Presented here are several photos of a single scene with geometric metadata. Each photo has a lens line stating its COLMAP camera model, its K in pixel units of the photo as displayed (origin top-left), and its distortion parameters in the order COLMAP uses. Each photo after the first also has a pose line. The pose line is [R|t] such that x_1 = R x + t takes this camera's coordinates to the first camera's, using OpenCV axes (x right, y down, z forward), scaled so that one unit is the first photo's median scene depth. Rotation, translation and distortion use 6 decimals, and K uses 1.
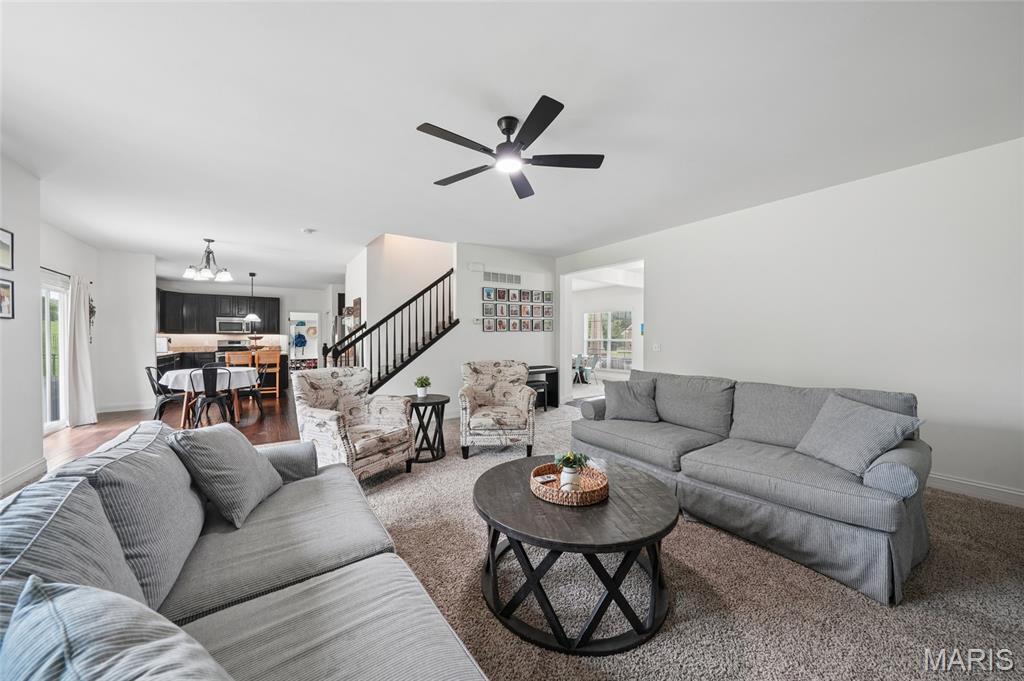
lens RADIAL K [[355.9, 0, 512.0], [0, 355.9, 340.5], [0, 0, 1]] dist [-0.025534, -0.000024]
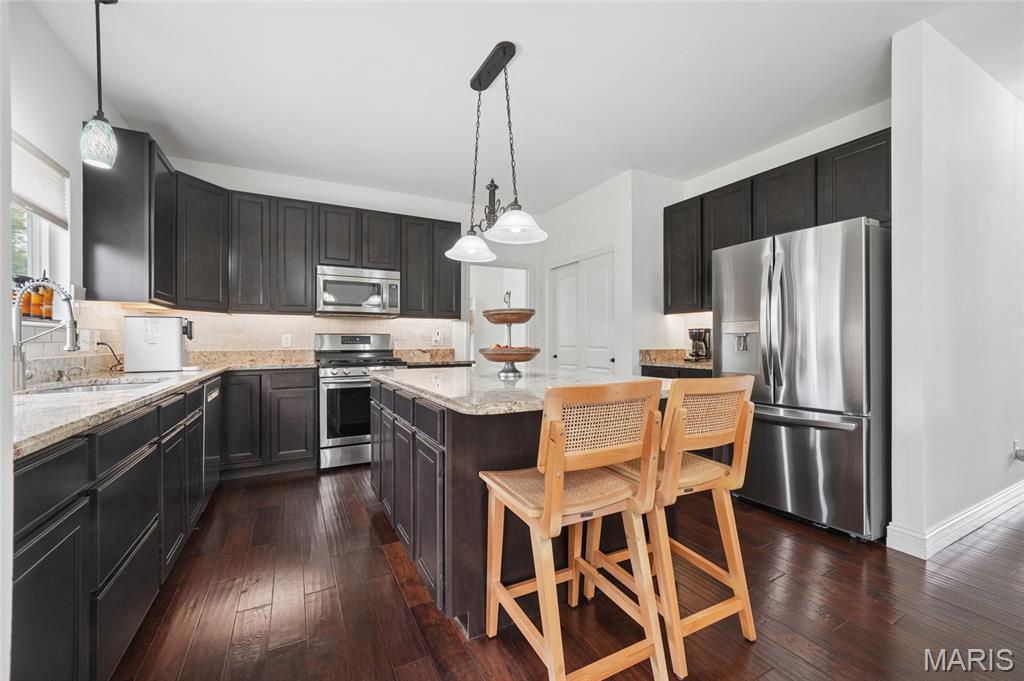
lens RADIAL K [[411.1, 0, 508.5], [0, 411.1, 342.6], [0, 0, 1]] dist [-0.002035, 0.000270]
pose [[0.992391, -0.001233, -0.123116, -0.583161], [0.000685, 0.999990, -0.004492, 0.010669], [0.123121, 0.004373, 0.992382, 0.595228]]
